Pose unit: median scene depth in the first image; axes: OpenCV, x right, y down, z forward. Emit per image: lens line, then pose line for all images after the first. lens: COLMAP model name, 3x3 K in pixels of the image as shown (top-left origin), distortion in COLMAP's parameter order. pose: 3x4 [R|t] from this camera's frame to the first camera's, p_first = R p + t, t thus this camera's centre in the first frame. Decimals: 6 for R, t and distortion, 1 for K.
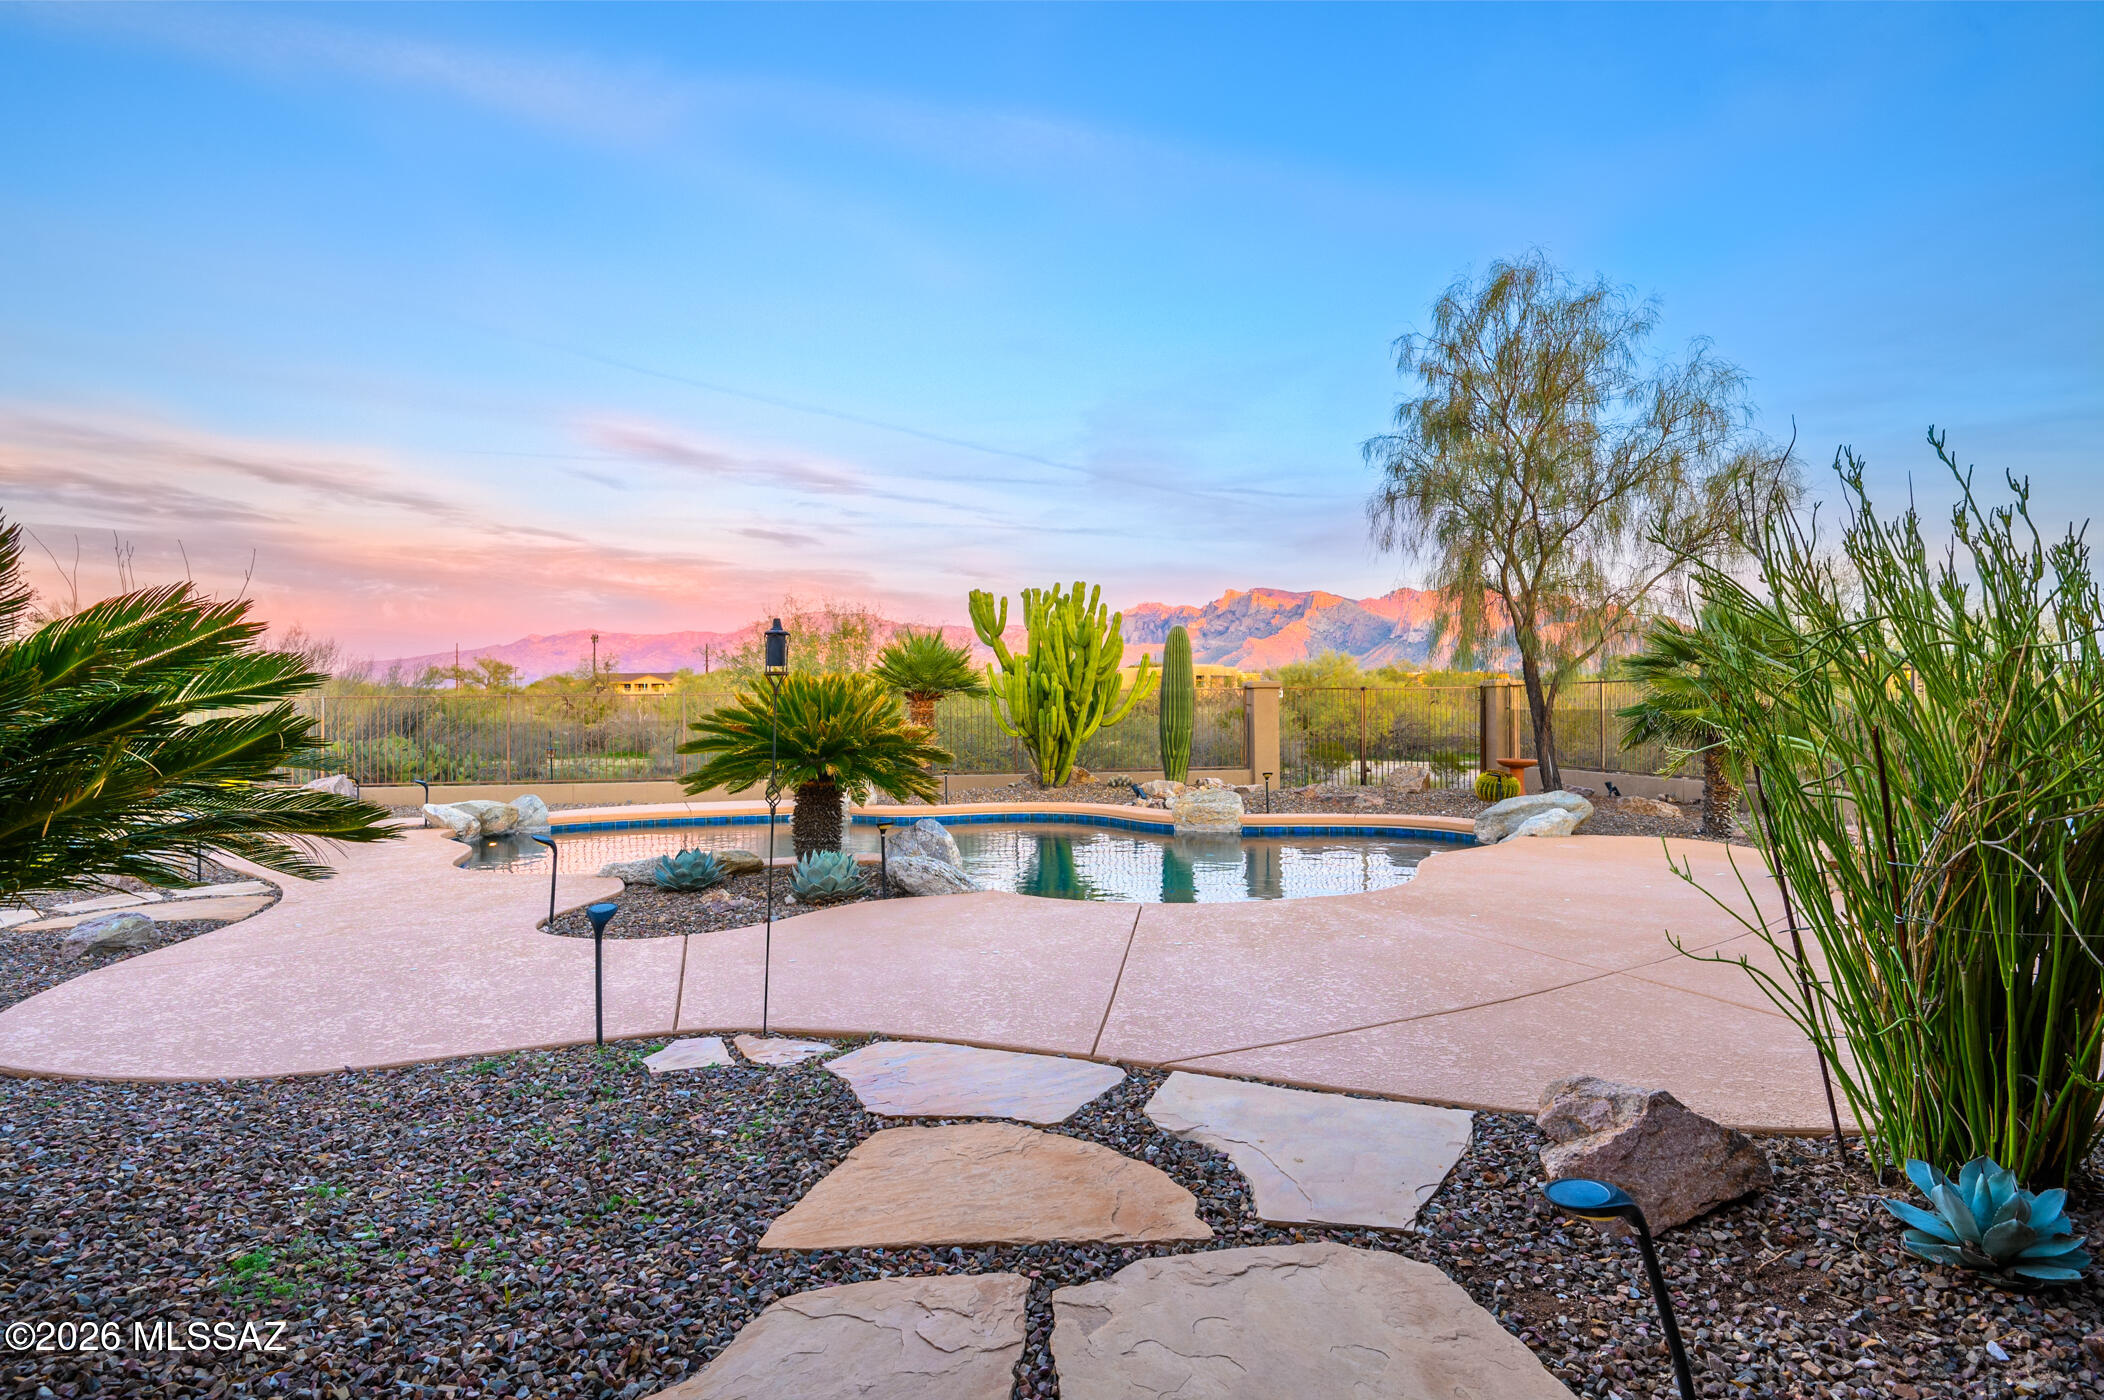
lens RADIAL K [[1130.1, 0, 1064.7], [0, 1130.1, 703.6], [0, 0, 1]] dist [-0.000151, 0.000728]
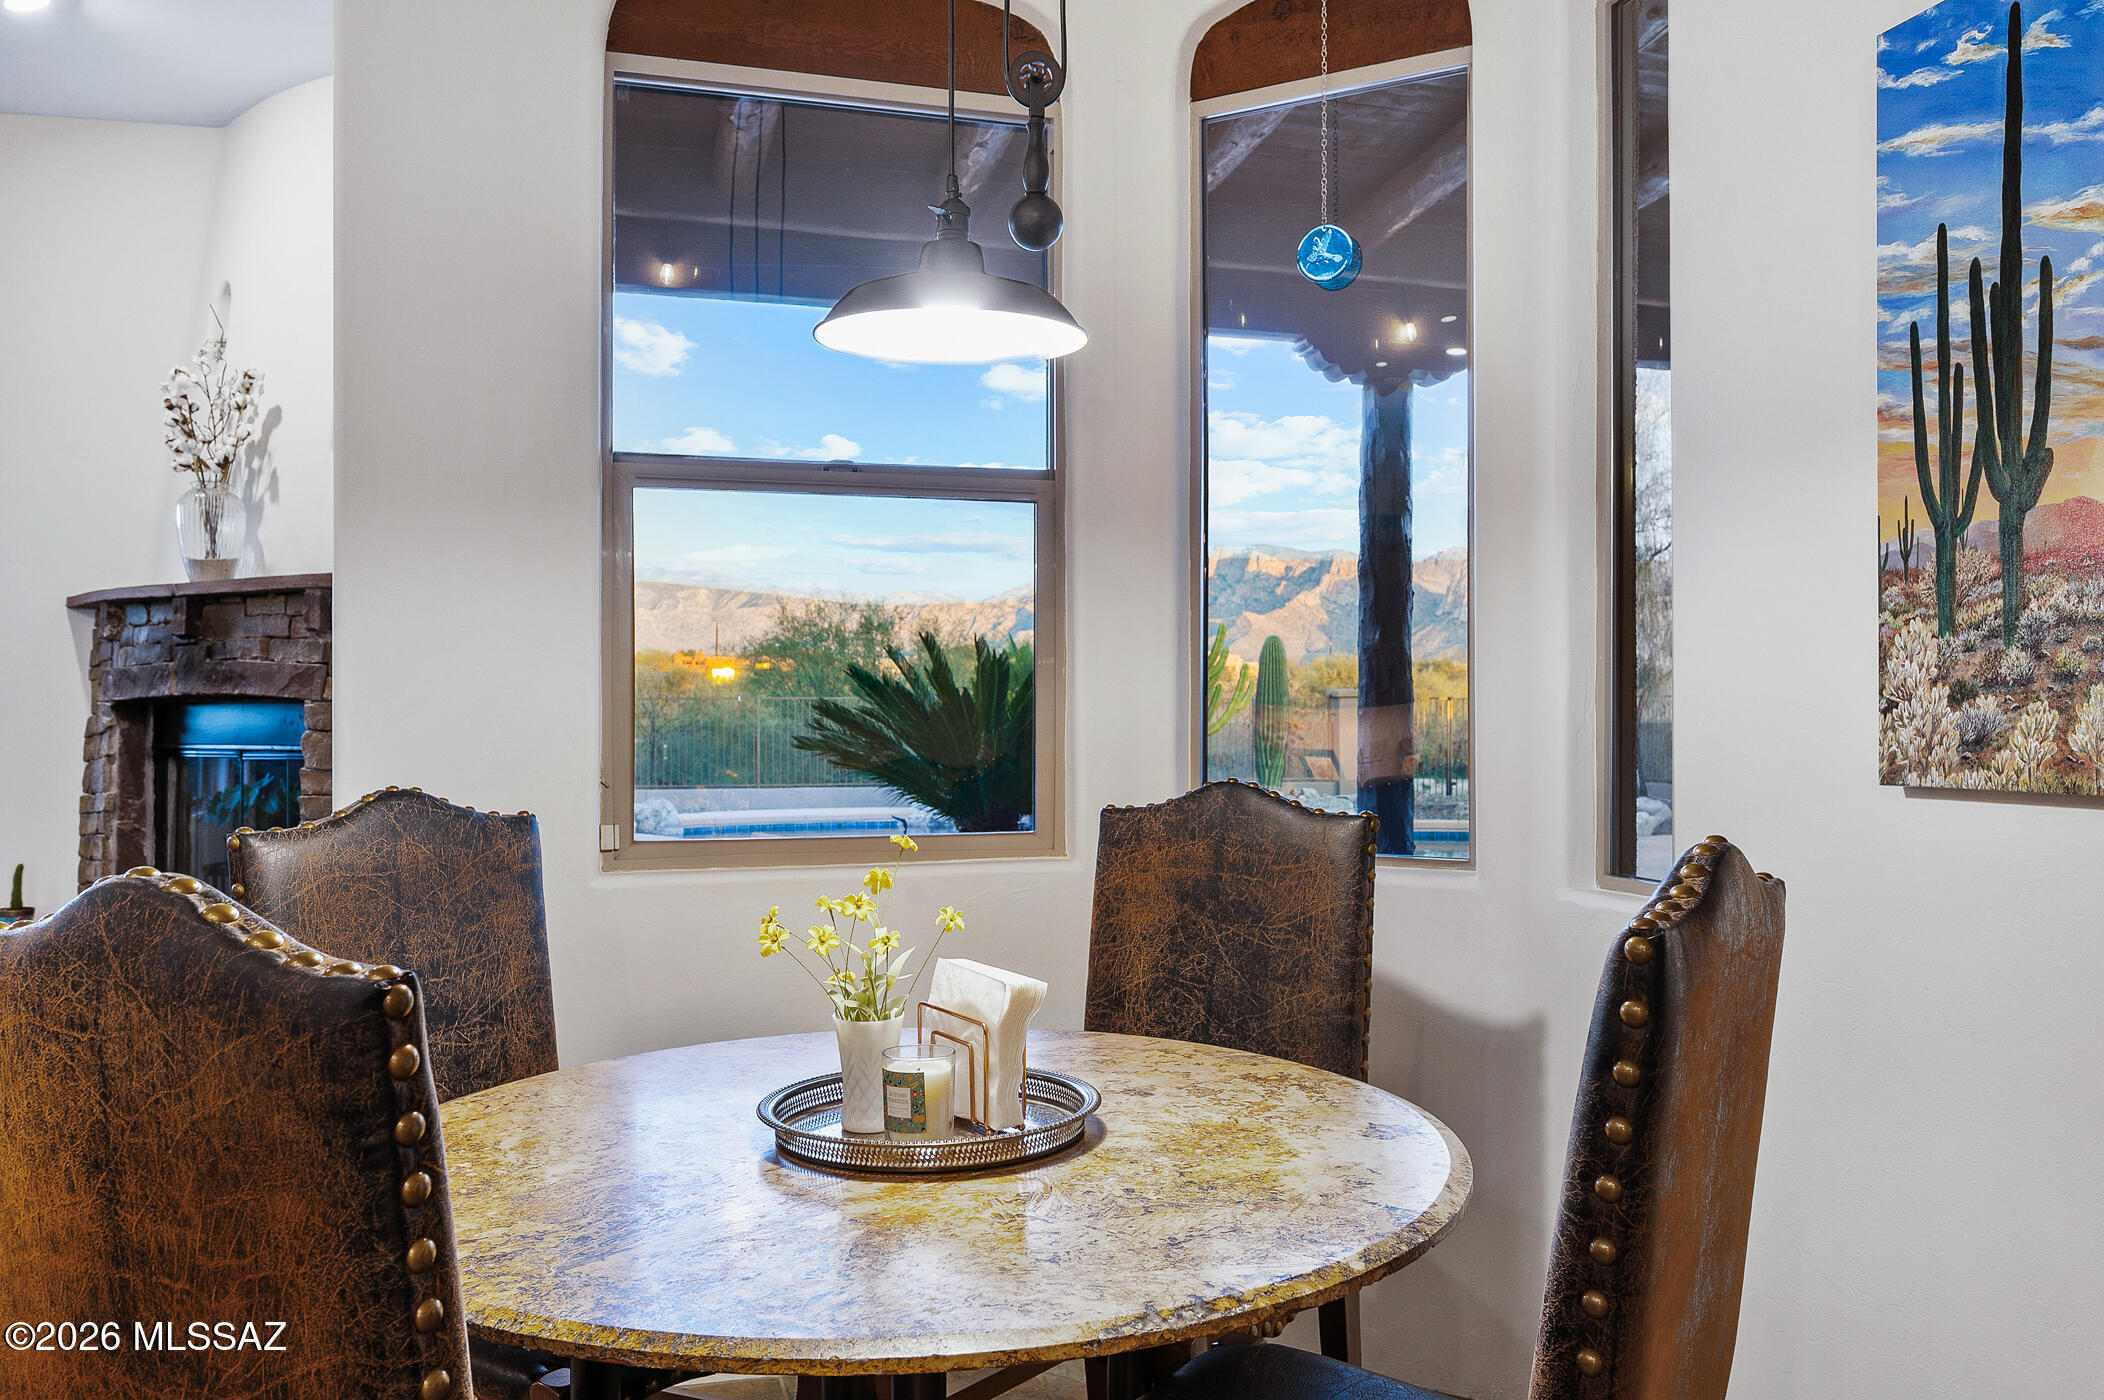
lens RADIAL K [[1592.3, 0, 1061.5], [0, 1592.3, 708.7], [0, 0, 1]] dist [0.003854, -0.001232]
pose [[0.998628, 0.009594, 0.051473, -0.183497], [-0.009885, 0.999937, 0.005397, -0.011652], [-0.051418, -0.005898, 0.998660, -0.454816]]
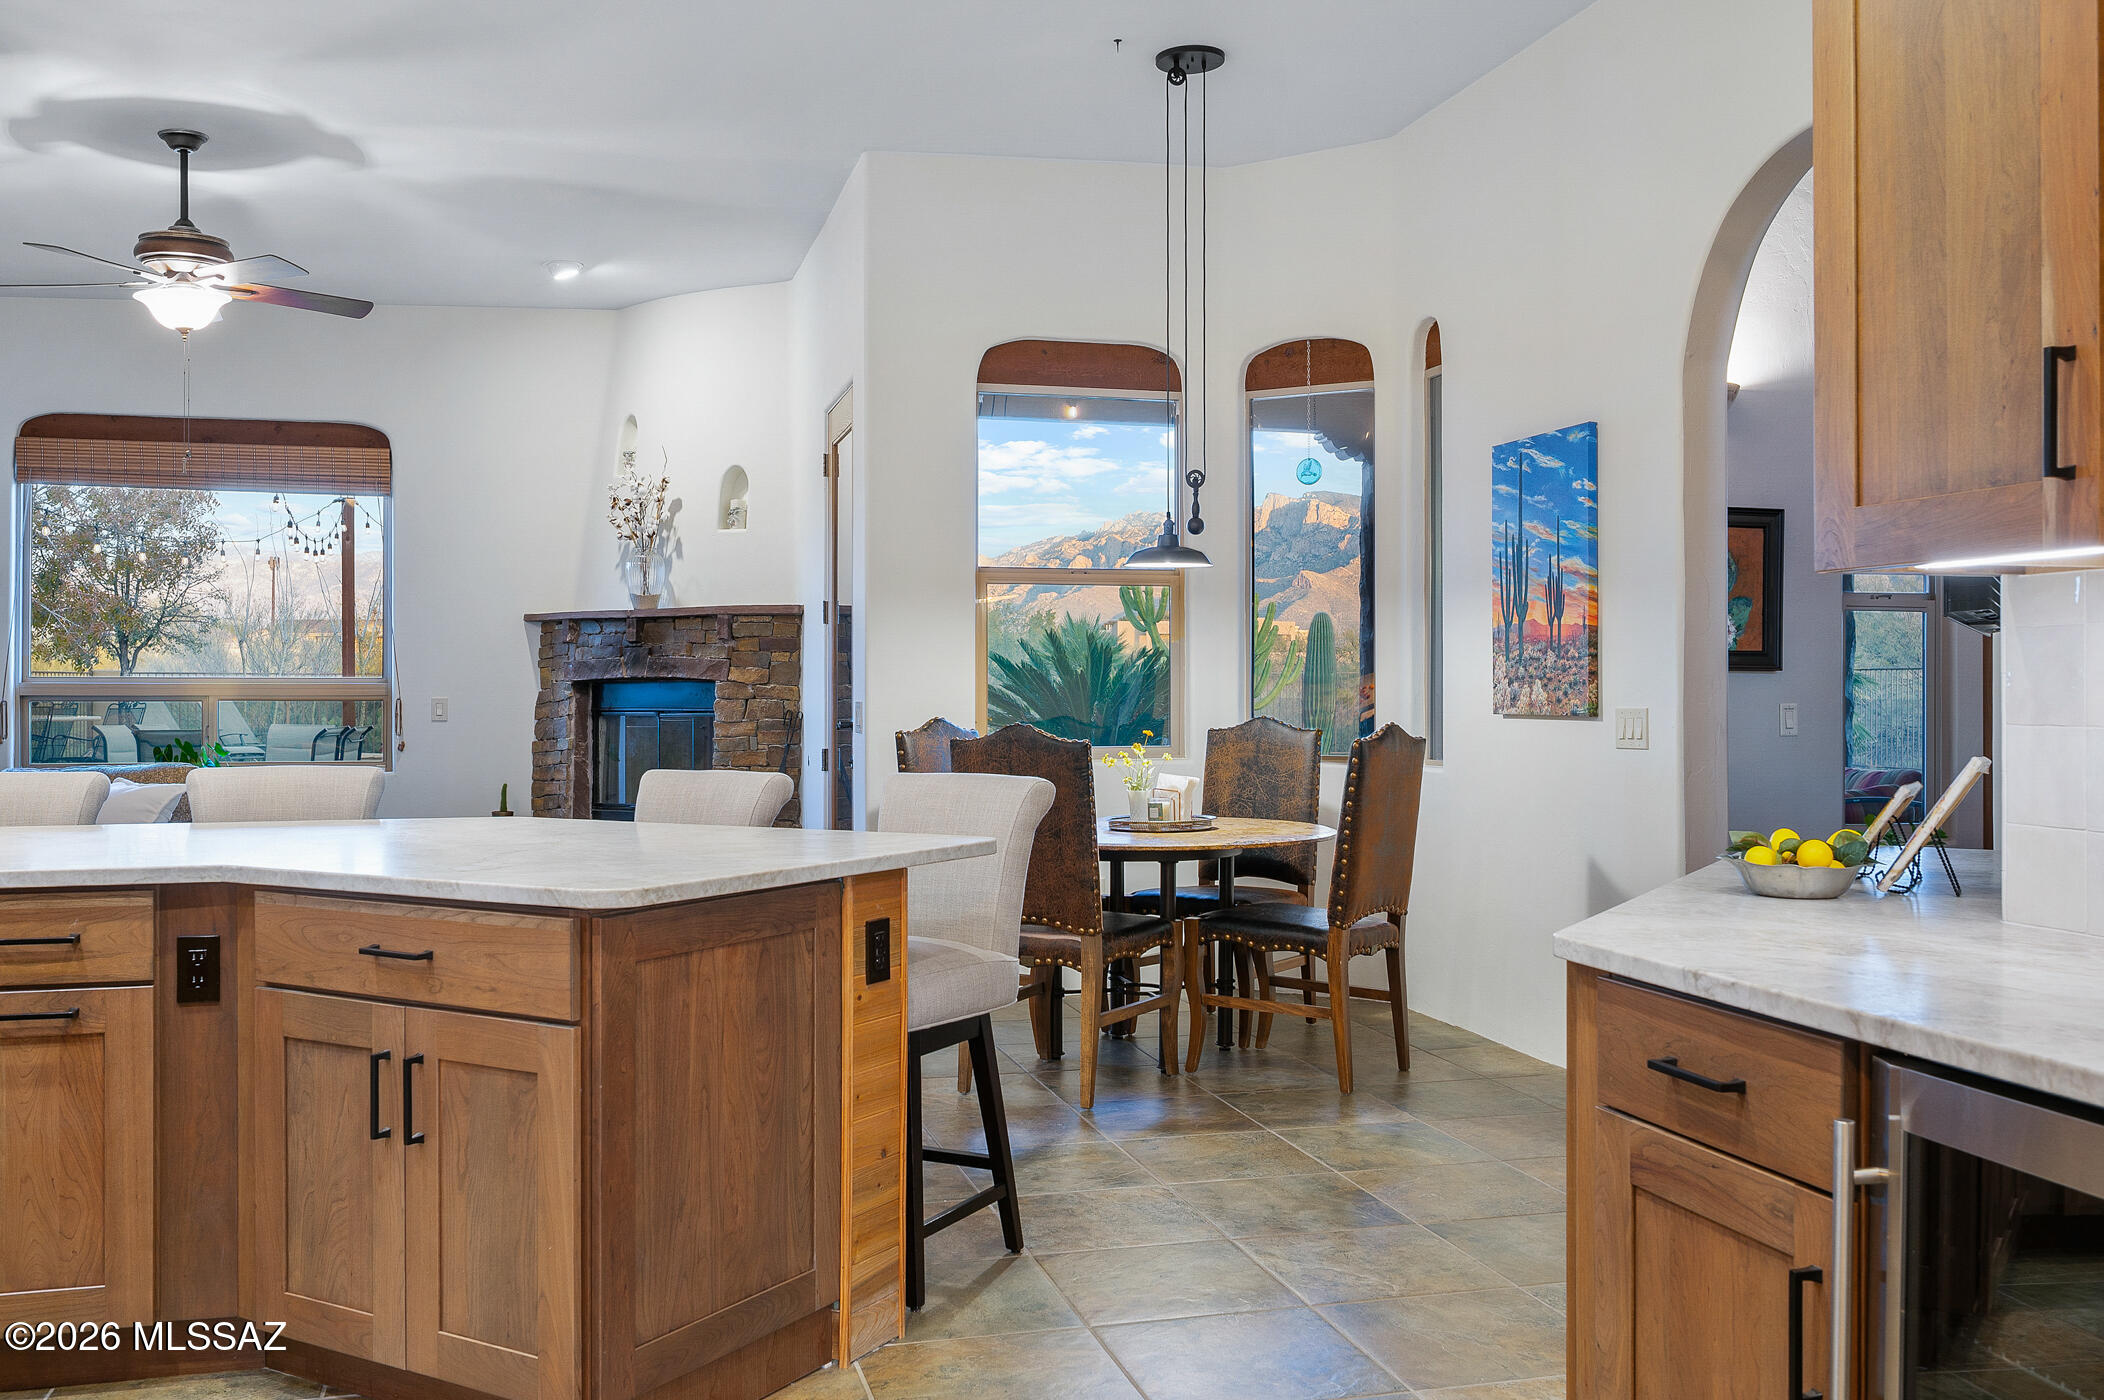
lens RADIAL K [[1905.7, 0, 1047.4], [0, 1905.7, 695.0], [0, 0, 1]] dist [-0.038072, -0.003828]
pose [[0.999442, 0.009034, 0.032148, -0.302050], [-0.009426, 0.999883, 0.012047, -0.018232], [-0.032036, -0.012343, 0.999411, -1.306926]]
